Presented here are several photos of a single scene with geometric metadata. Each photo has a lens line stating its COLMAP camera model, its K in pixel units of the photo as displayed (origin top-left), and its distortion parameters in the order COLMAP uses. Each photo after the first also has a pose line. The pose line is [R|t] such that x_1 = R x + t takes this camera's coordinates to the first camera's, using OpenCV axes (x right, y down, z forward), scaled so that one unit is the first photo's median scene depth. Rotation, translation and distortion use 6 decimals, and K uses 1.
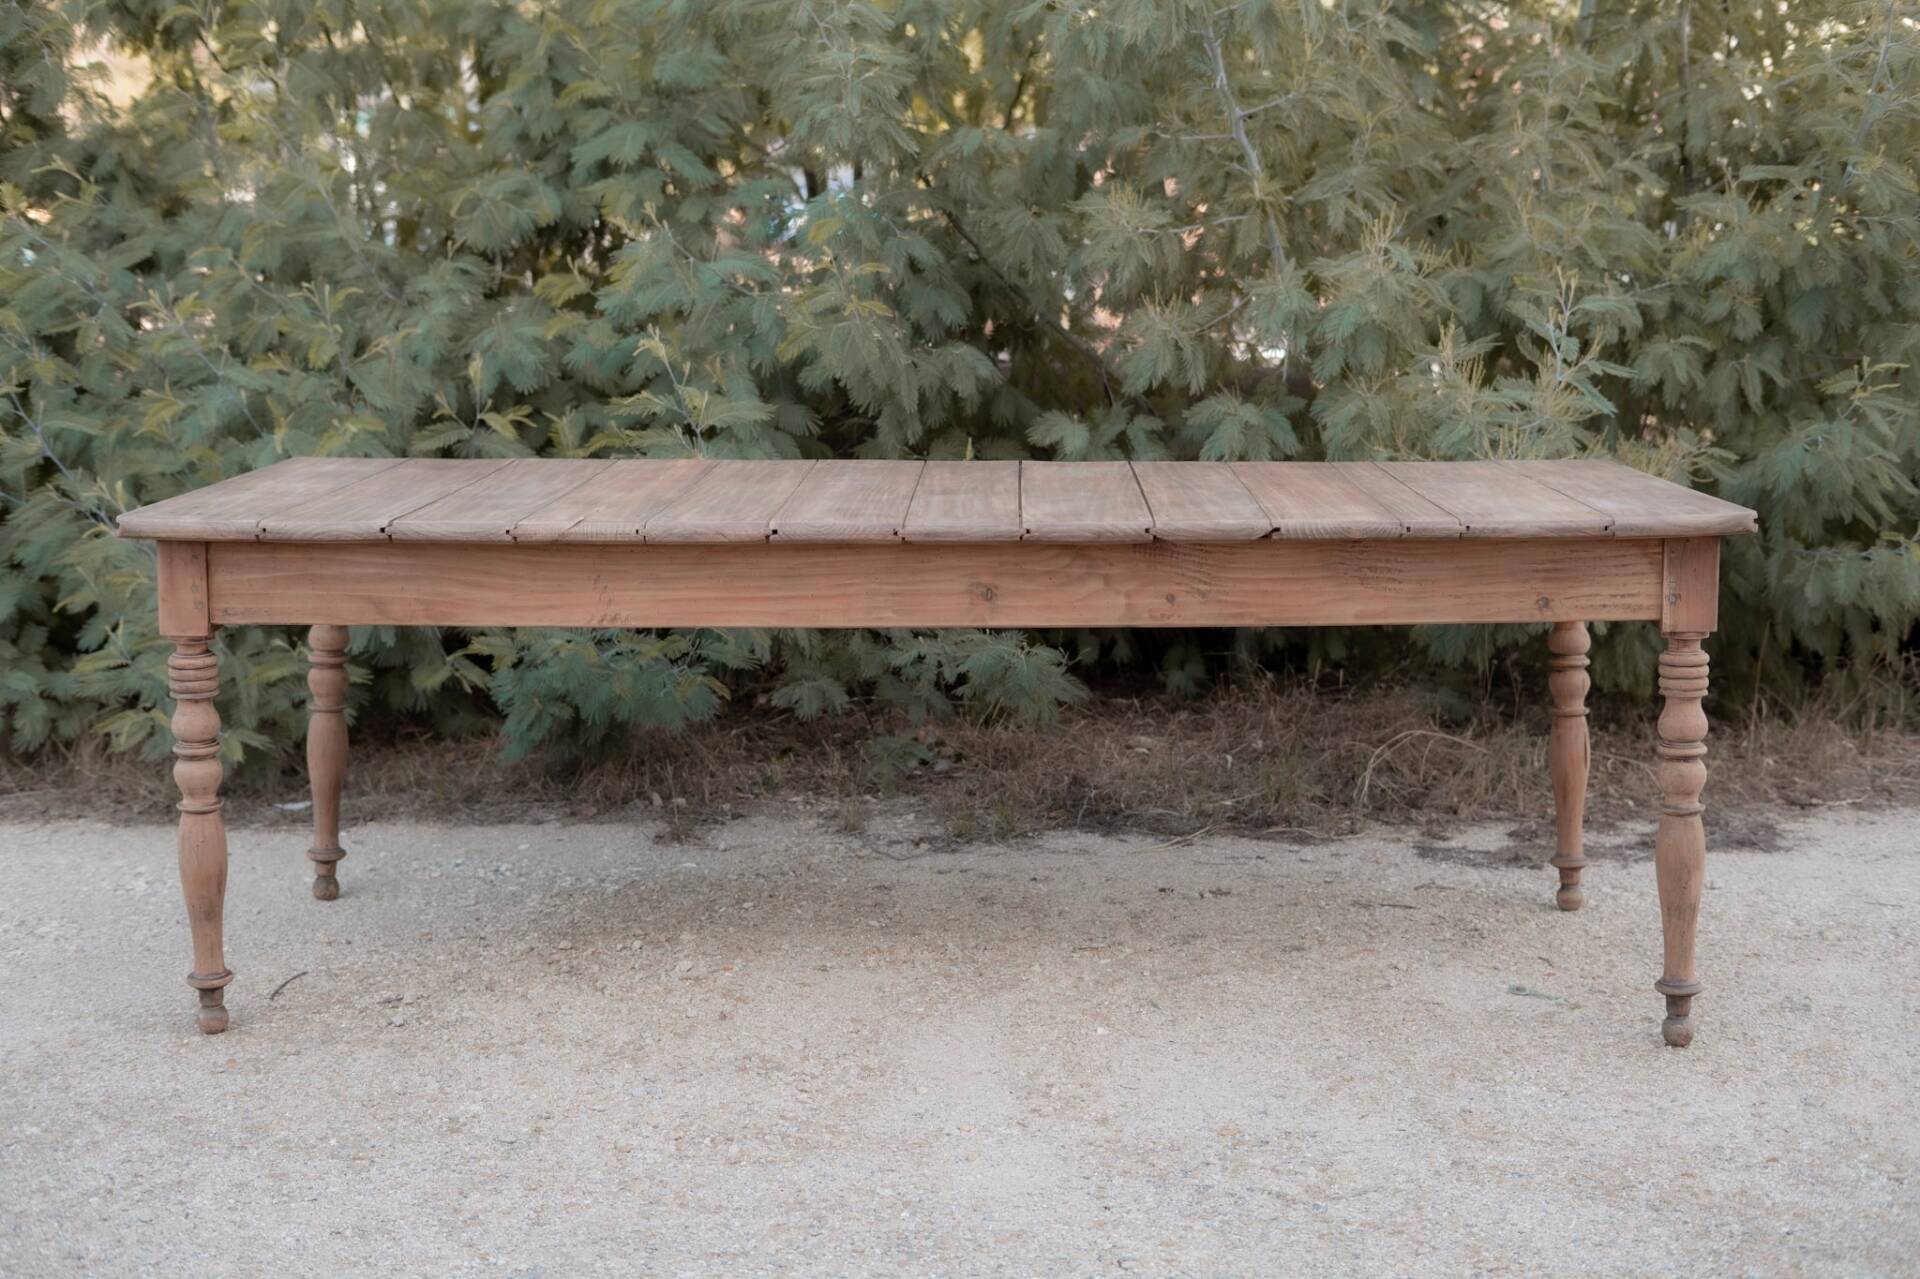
lens RADIAL K [[2845.9, 0, 1001.3], [0, 2845.9, 630.3], [0, 0, 1]] dist [-0.011041, -0.043583]
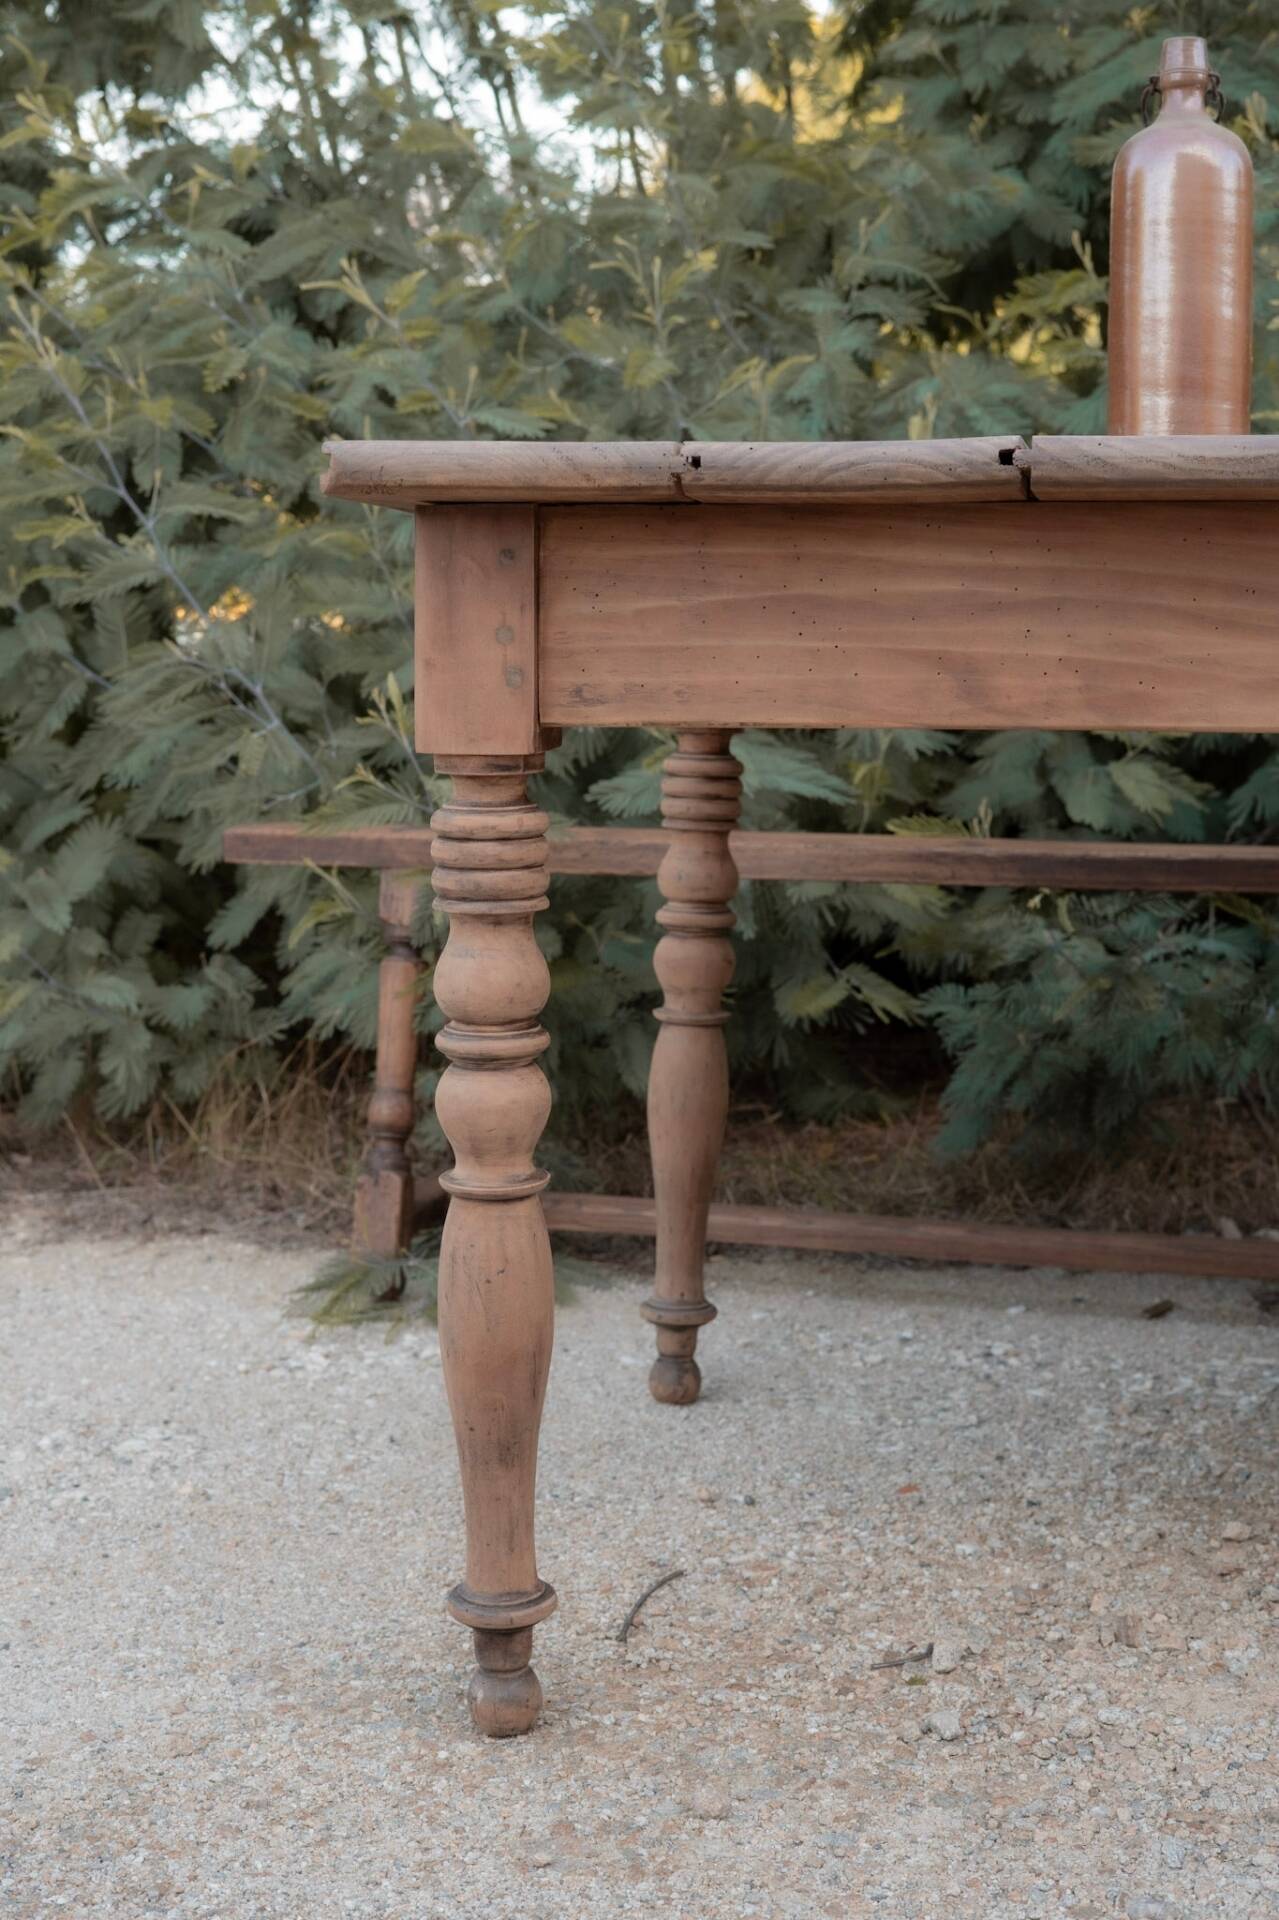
lens RADIAL K [[2845.9, 0, 634.0], [0, 2845.9, 964.6], [0, 0, 1]] dist [-0.011041, -0.043583]
pose [[0.986509, 0.012807, -0.163208, -0.174060], [-0.020637, 0.998711, -0.046369, 0.043525], [0.162404, 0.049112, 0.985501, 0.531636]]
